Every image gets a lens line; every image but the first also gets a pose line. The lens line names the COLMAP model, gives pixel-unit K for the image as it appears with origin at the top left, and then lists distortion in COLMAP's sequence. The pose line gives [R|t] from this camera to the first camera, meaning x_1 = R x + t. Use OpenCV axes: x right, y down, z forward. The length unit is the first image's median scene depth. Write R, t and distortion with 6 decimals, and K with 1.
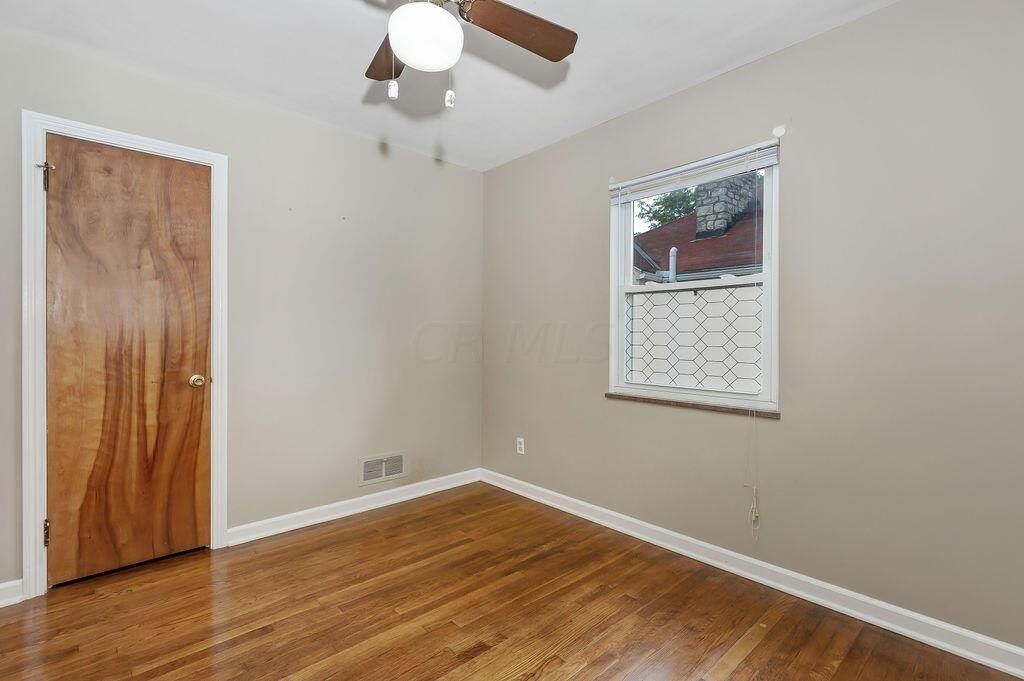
lens RADIAL K [[463.2, 0, 514.7], [0, 463.2, 337.0], [0, 0, 1]] dist [0.002741, 0.000862]
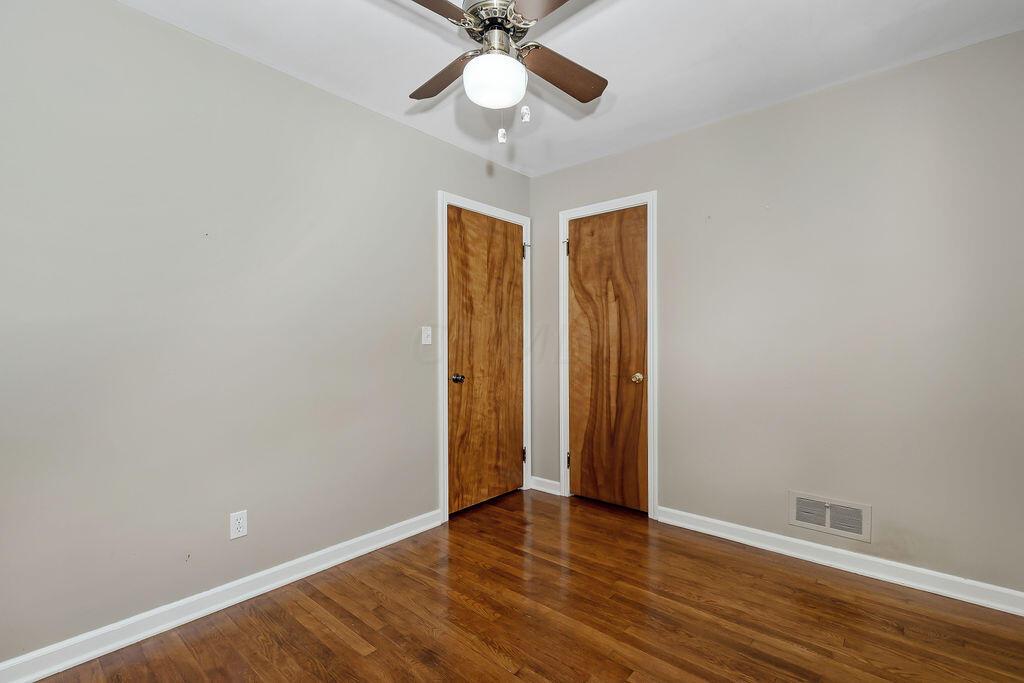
lens RADIAL K [[463.2, 0, 514.0], [0, 463.2, 341.7], [0, 0, 1]] dist [0.002741, 0.000862]
pose [[0.134098, -0.003433, -0.990962, 0.553632], [-0.004510, 0.999982, -0.004074, 0.002751], [0.990958, 0.005016, 0.134080, 0.525744]]
